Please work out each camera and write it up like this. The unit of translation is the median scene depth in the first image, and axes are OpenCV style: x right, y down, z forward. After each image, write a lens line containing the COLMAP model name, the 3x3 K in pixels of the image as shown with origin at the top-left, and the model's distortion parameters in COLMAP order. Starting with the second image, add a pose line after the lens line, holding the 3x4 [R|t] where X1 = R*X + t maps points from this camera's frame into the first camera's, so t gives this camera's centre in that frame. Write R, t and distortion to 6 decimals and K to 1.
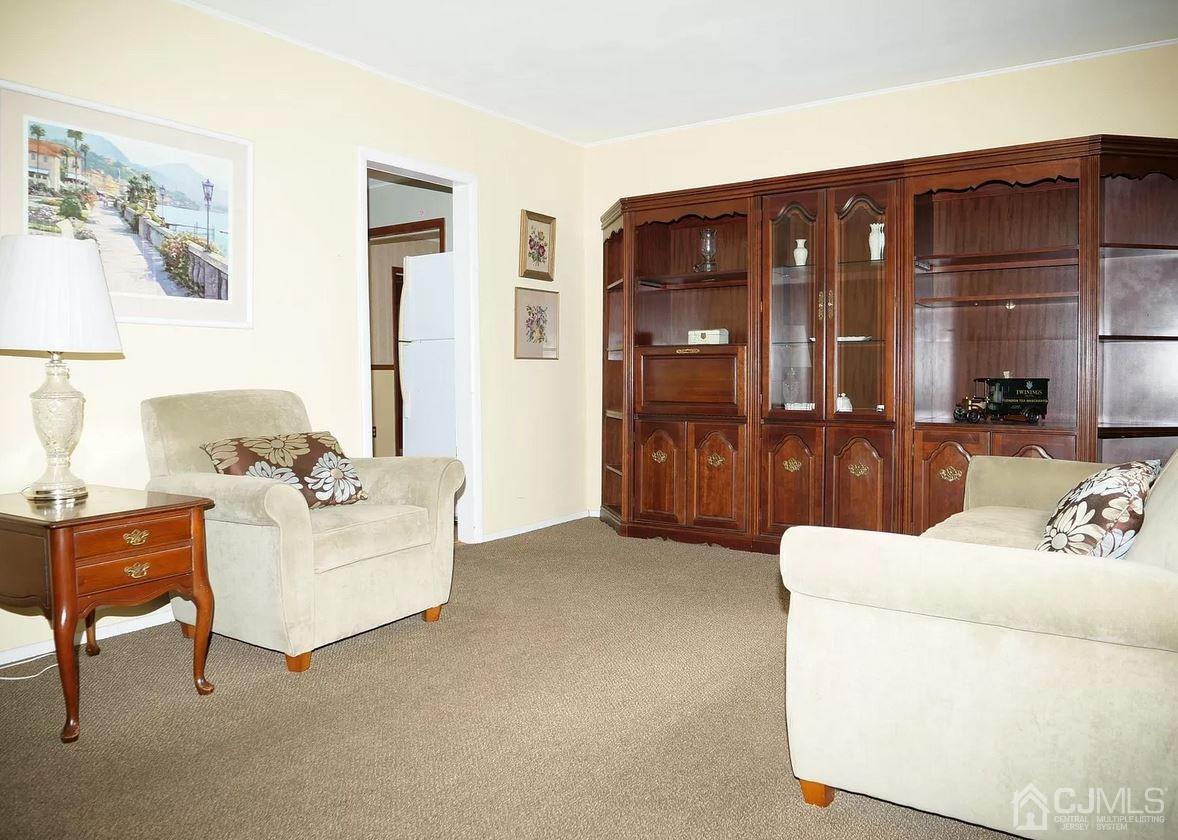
lens RADIAL K [[917.8, 0, 588.6], [0, 917.8, 415.9], [0, 0, 1]] dist [-0.000611, -0.004865]
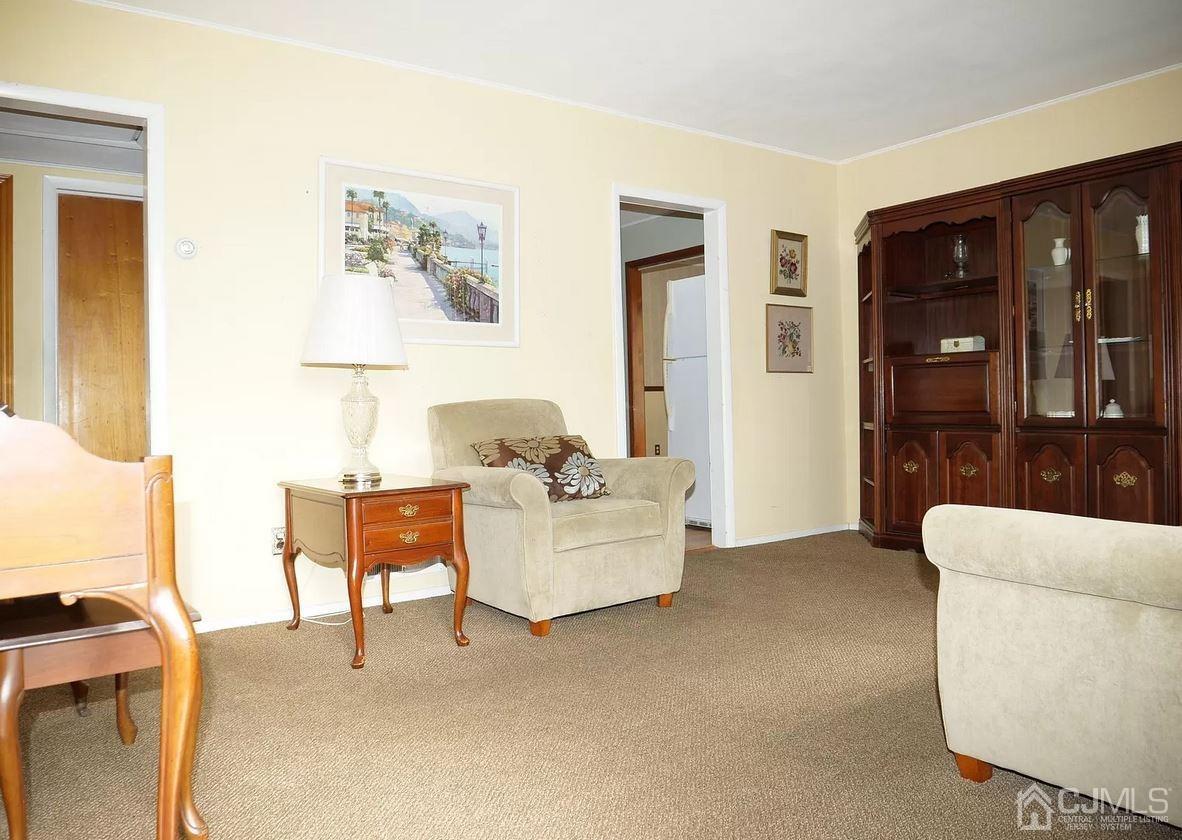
lens RADIAL K [[920.9, 0, 592.8], [0, 920.9, 417.4], [0, 0, 1]] dist [-0.000611, -0.004865]
pose [[0.942984, -0.006543, -0.332774, 0.114822], [-0.004205, 0.999493, -0.031567, 0.032031], [0.332811, 0.031167, 0.942478, -0.071586]]
